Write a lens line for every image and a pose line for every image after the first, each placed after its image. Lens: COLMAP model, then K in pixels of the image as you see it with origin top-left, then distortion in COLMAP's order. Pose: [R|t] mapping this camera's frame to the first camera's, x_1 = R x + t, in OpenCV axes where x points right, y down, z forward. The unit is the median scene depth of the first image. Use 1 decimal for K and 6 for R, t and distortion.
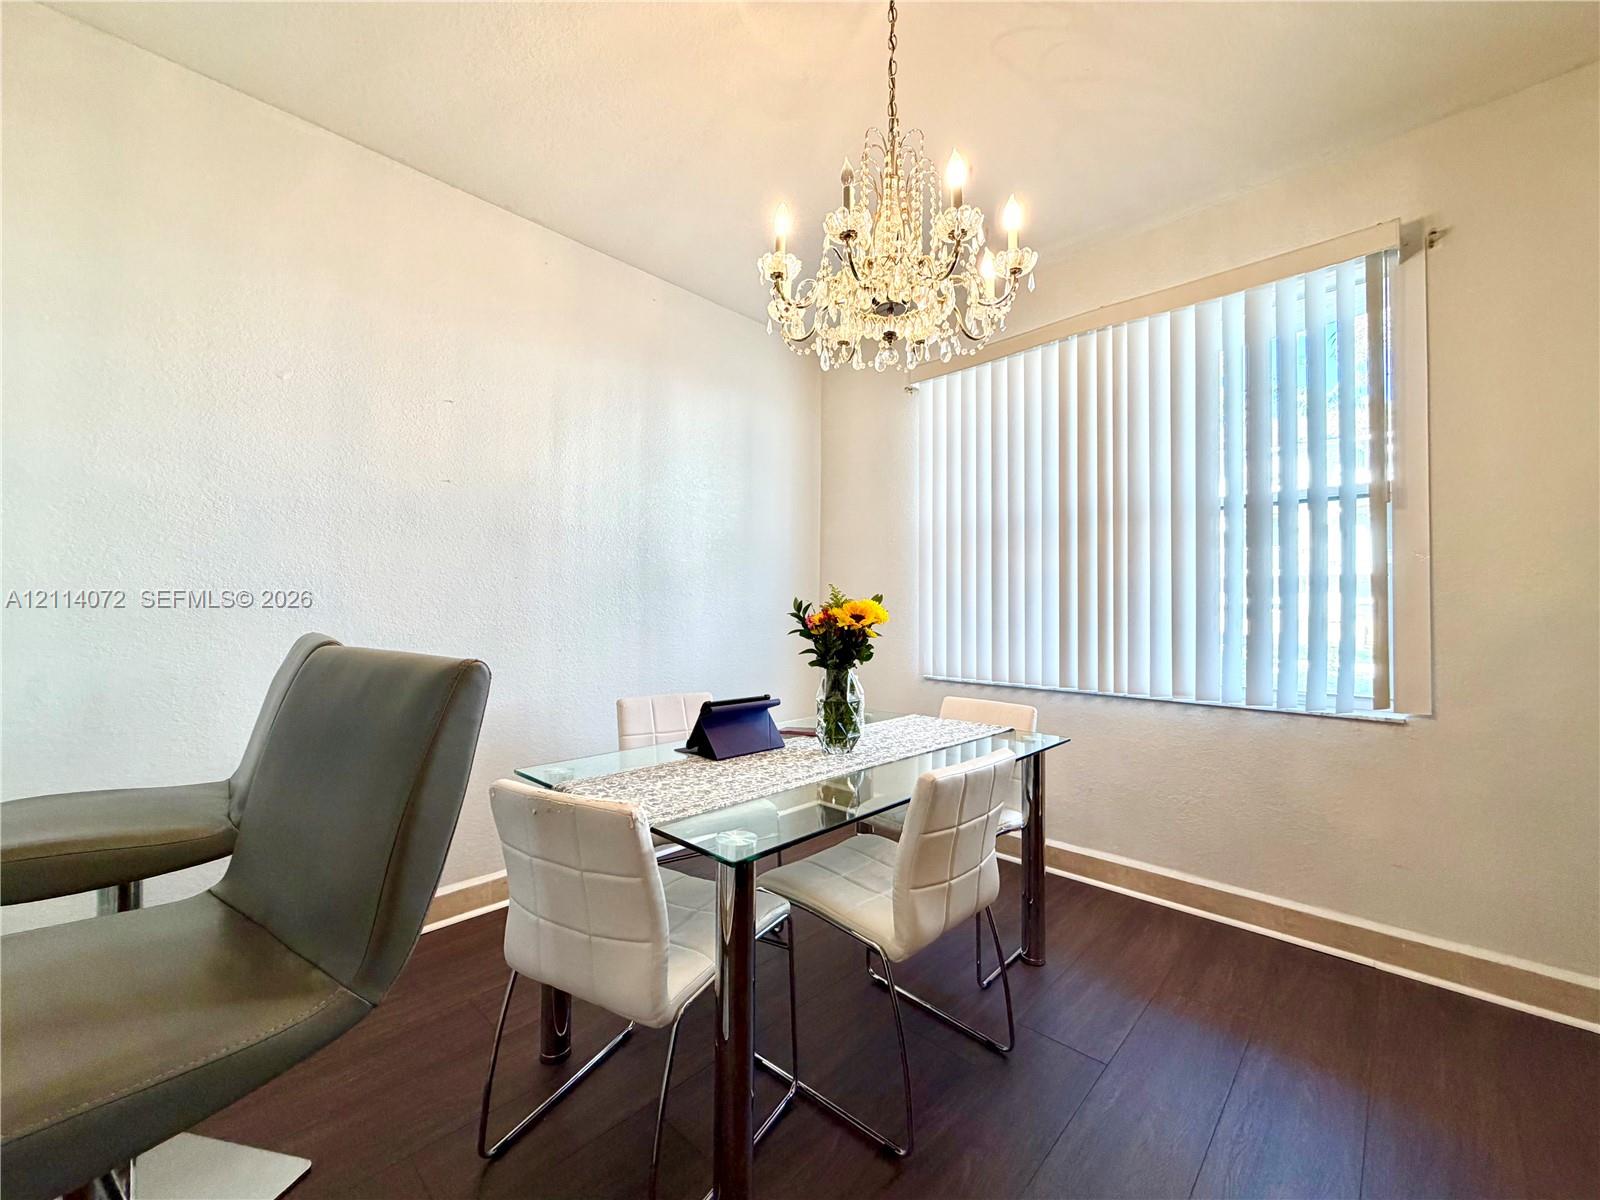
lens RADIAL K [[635.0, 0, 795.6], [0, 635.0, 606.5], [0, 0, 1]] dist [-0.000584, -0.000393]
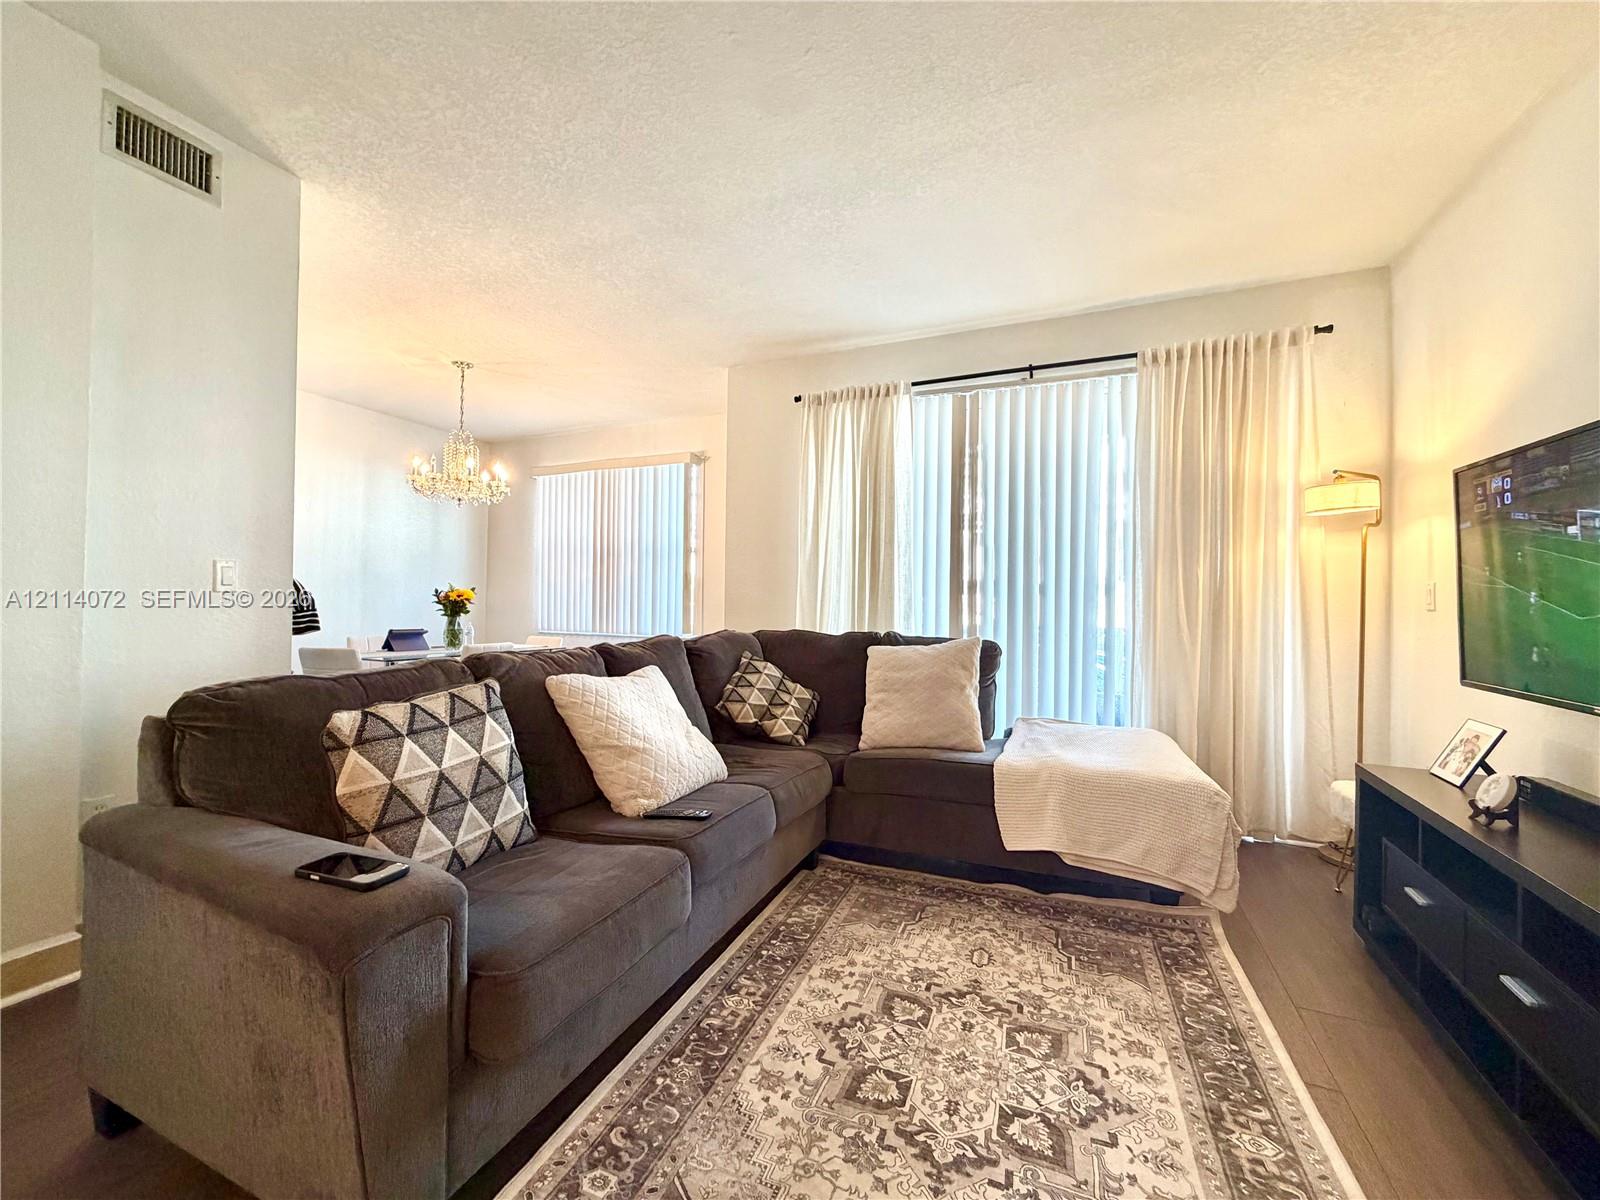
lens RADIAL K [[635.0, 0, 805.3], [0, 635.0, 594.6], [0, 0, 1]] dist [-0.000584, -0.000393]
pose [[0.935732, 0.006111, 0.352658, 0.482879], [-0.008362, 0.999953, 0.004859, -0.012252], [-0.352612, -0.007496, 0.935740, -1.835705]]
